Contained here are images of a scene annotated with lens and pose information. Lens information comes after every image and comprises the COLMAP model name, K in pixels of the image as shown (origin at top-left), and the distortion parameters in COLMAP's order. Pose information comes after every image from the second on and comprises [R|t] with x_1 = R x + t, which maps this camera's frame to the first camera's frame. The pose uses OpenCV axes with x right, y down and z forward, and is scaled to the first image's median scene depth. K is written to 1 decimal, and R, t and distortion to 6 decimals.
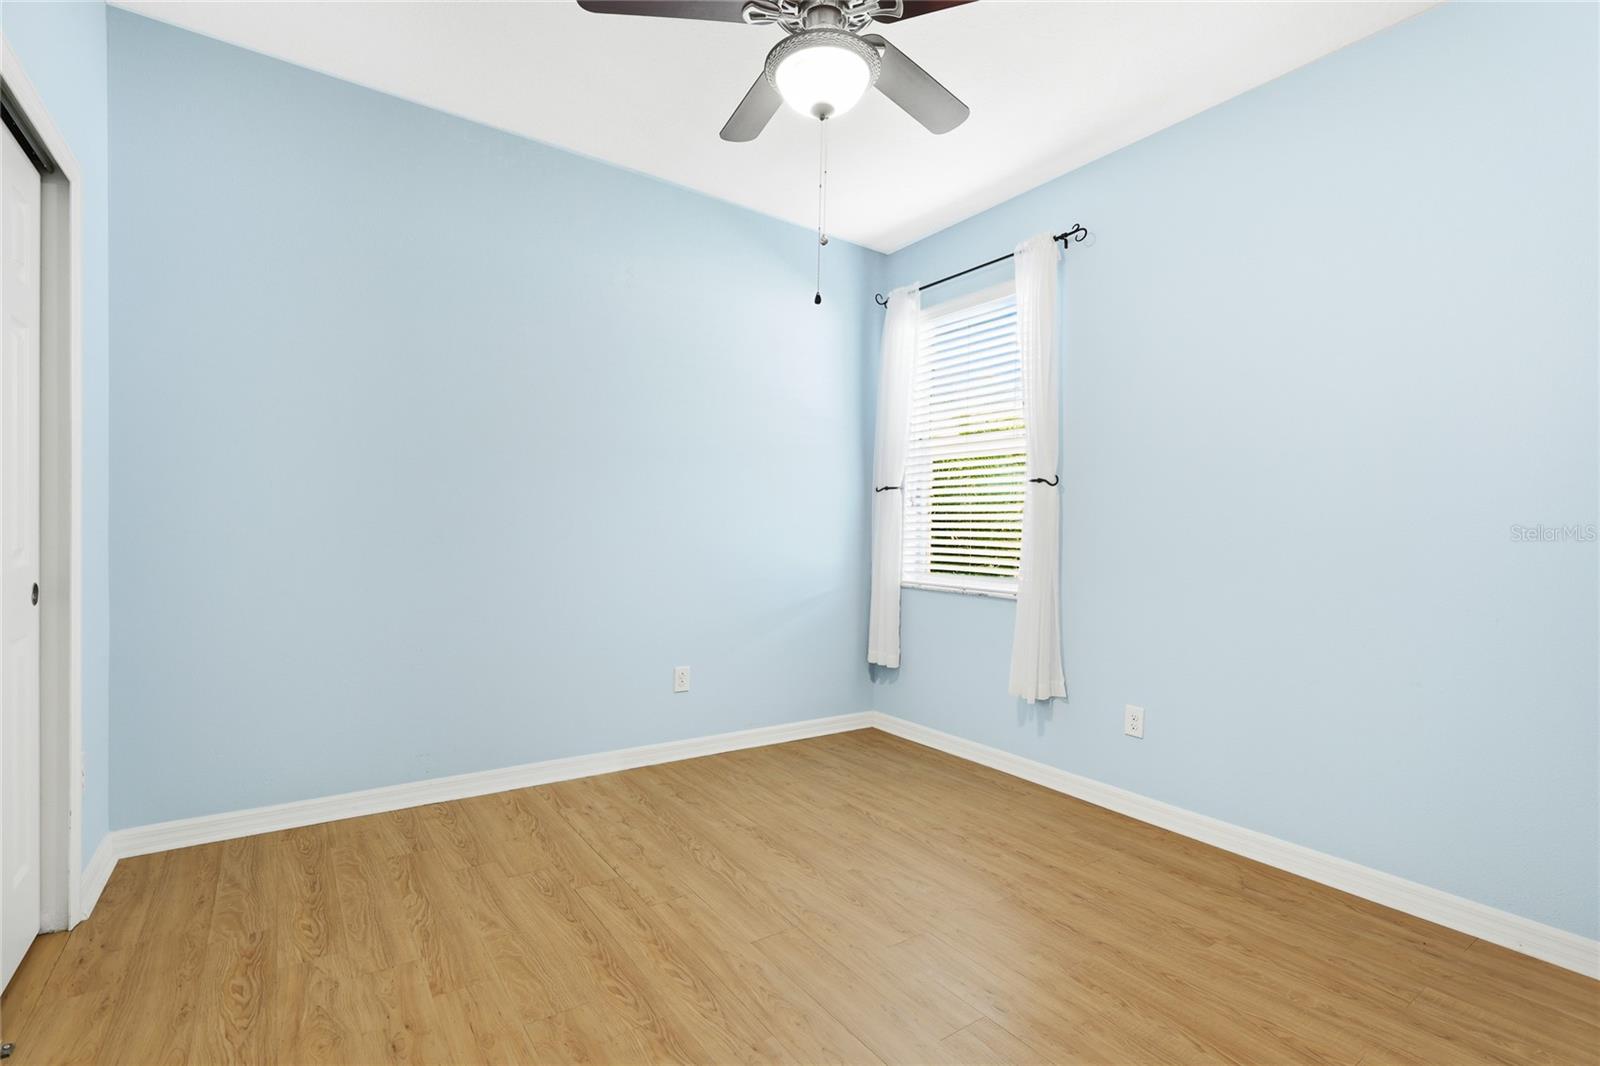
lens RADIAL K [[721.2, 0, 801.2], [0, 721.2, 533.3], [0, 0, 1]] dist [0.000432, -0.000122]
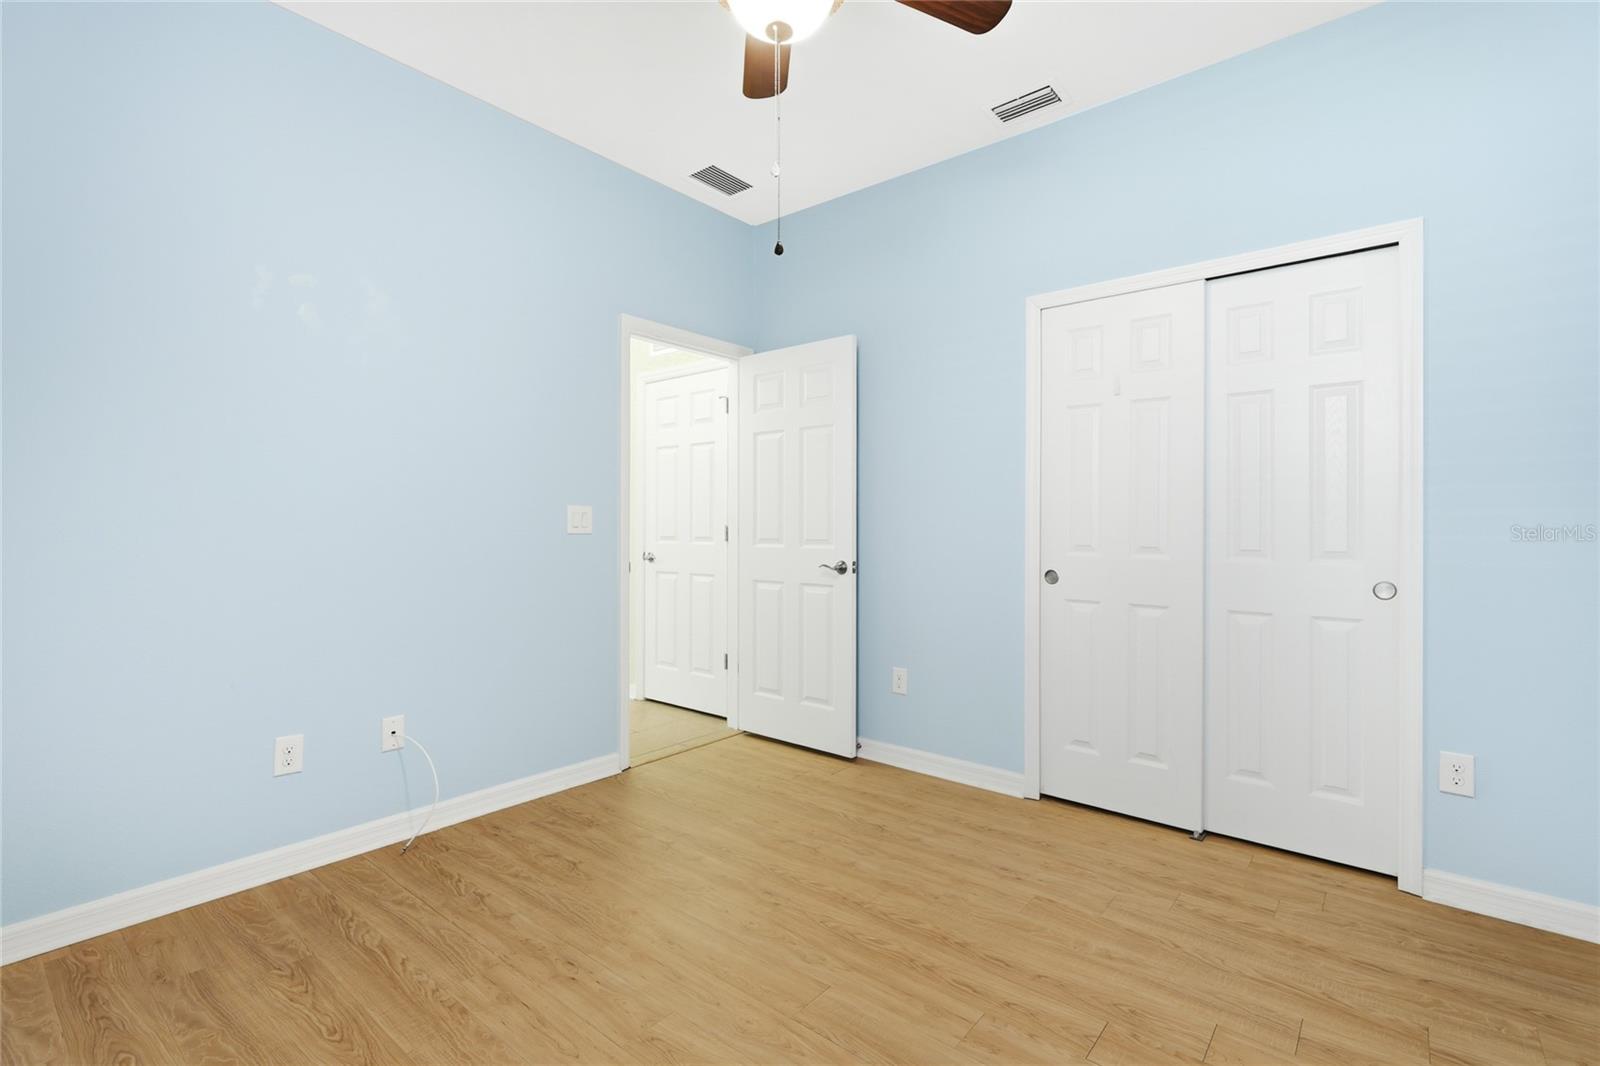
lens RADIAL K [[721.2, 0, 799.0], [0, 721.2, 532.2], [0, 0, 1]] dist [0.000432, -0.000122]
pose [[-0.964352, -0.025489, -0.263394, 0.218453], [-0.026172, 0.999657, -0.000916, 0.011740], [0.263327, 0.006010, -0.964688, 1.865838]]
